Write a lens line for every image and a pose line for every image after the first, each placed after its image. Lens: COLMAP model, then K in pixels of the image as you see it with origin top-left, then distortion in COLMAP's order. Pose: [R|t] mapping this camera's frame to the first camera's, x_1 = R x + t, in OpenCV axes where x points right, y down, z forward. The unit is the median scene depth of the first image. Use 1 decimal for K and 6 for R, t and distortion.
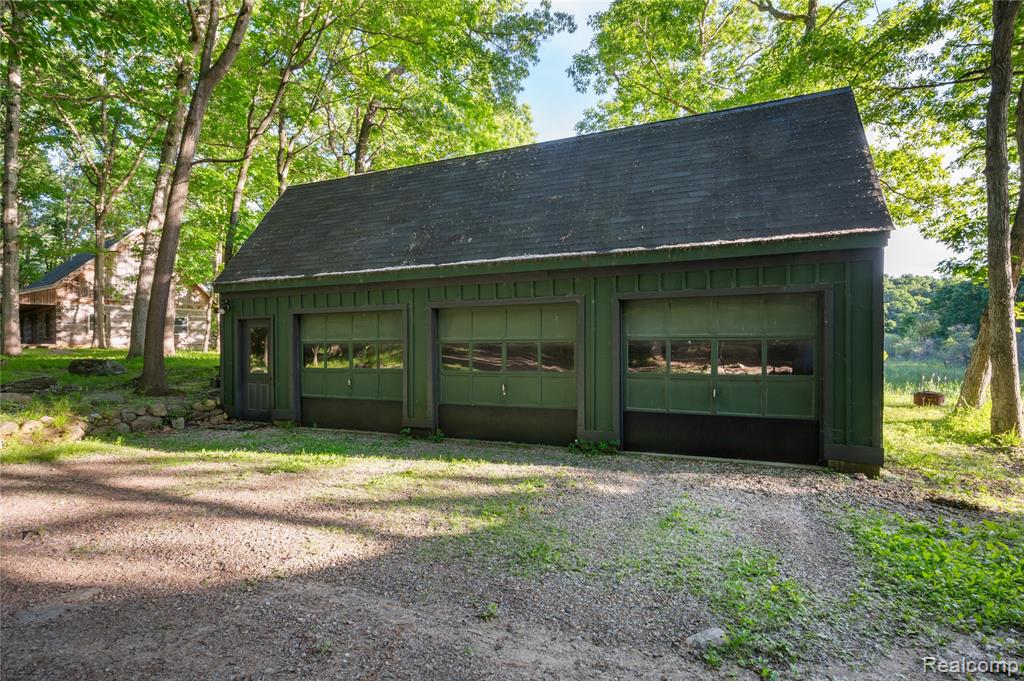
lens RADIAL K [[467.5, 0, 512.0], [0, 467.5, 340.5], [0, 0, 1]] dist [0.000880, 0.000361]
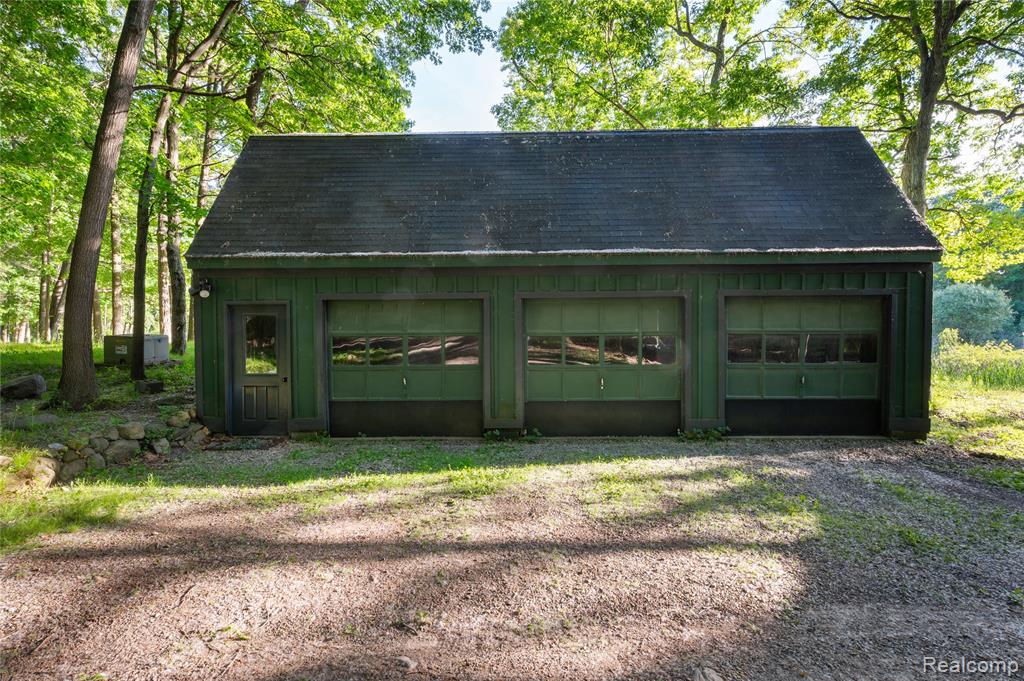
lens RADIAL K [[474.8, 0, 512.2], [0, 474.8, 331.8], [0, 0, 1]] dist [0.001175, -0.000164]
pose [[0.935354, -0.002939, 0.353702, -0.611922], [-0.003153, 0.999856, 0.016646, -0.021848], [-0.353700, -0.016685, 0.935210, 0.152191]]
